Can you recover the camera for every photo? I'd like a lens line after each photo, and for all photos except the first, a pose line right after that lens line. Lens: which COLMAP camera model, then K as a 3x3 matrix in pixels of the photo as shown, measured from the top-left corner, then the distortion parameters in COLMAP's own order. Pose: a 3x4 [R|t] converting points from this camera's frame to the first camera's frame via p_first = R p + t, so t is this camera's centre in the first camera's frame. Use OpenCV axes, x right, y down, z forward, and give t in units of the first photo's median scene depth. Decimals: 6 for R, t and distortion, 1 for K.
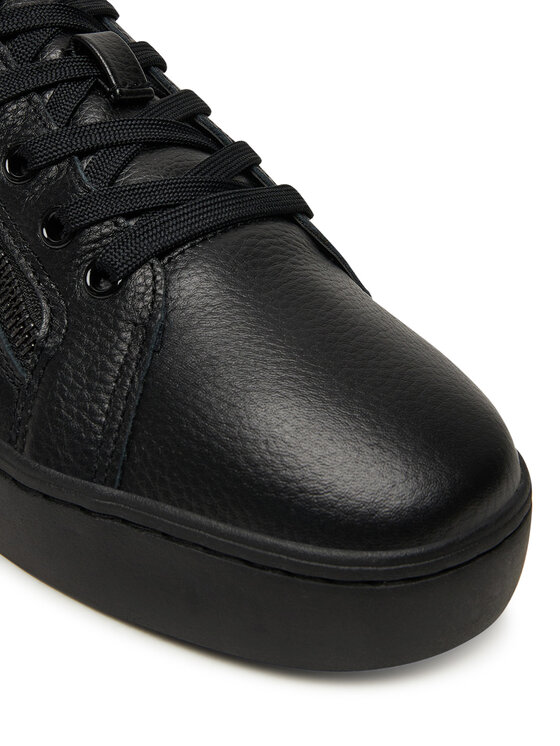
lens RADIAL K [[1682.3, 0, 278.4], [0, 1682.3, 372.5], [0, 0, 1]] dist [-0.021187, 0.000000]
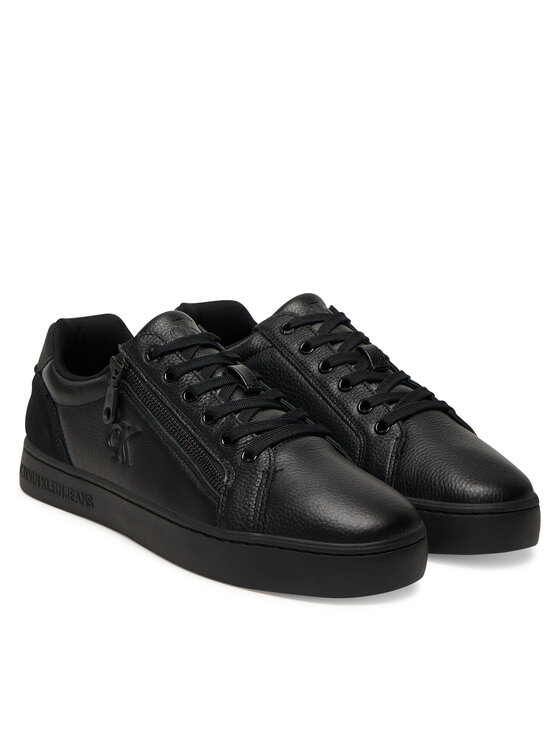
lens RADIAL K [[1634.4, 0, 280.1], [0, 1634.4, 372.8], [0, 0, 1]] dist [0.001943, 0.000000]
pose [[0.998340, -0.055585, -0.015102, -0.013762], [0.050636, 0.971910, -0.229840, 0.376514], [0.027453, 0.228694, 0.973111, -1.367235]]
